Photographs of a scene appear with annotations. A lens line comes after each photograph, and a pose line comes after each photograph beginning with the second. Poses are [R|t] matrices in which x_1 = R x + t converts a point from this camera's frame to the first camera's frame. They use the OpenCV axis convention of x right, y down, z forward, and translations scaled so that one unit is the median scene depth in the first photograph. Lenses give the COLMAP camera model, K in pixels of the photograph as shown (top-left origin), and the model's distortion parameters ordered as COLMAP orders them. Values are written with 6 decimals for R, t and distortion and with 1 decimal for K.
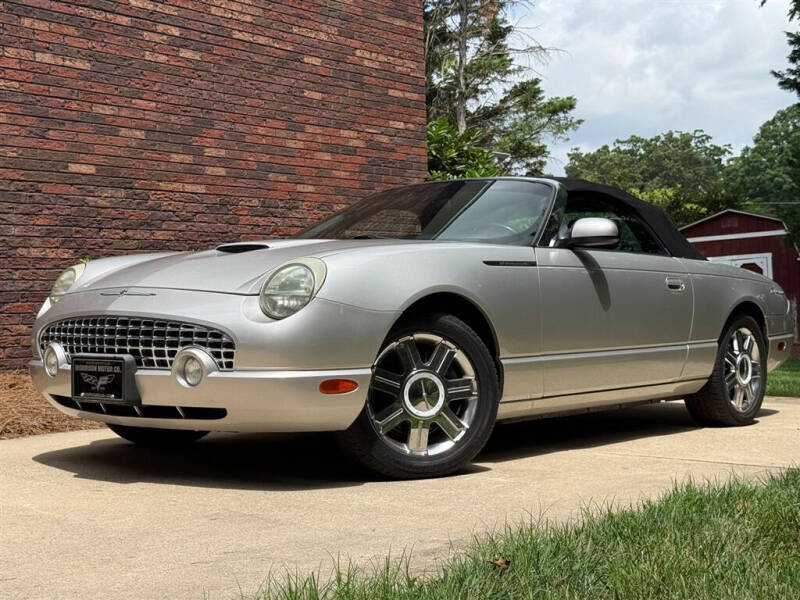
lens RADIAL K [[1182.8, 0, 400.0], [0, 1182.8, 300.0], [0, 0, 1]] dist [0.139892, -0.072586]
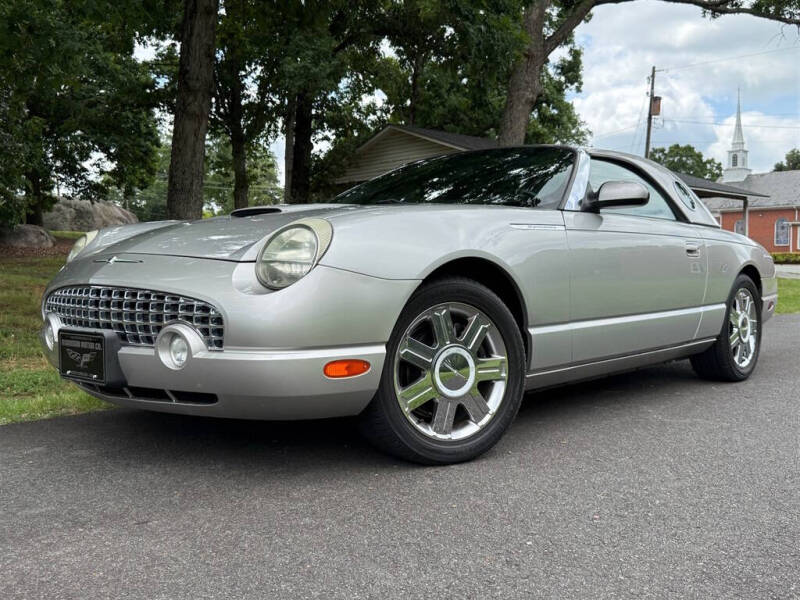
lens RADIAL K [[765.8, 0, 409.2], [0, 765.8, 300.7], [0, 0, 1]] dist [0.113779, -0.000318]
pose [[0.999406, -0.001132, -0.034433, 0.008388], [0.002607, 0.999080, 0.042816, 0.000365], [0.034352, -0.042880, 0.998489, 0.301485]]
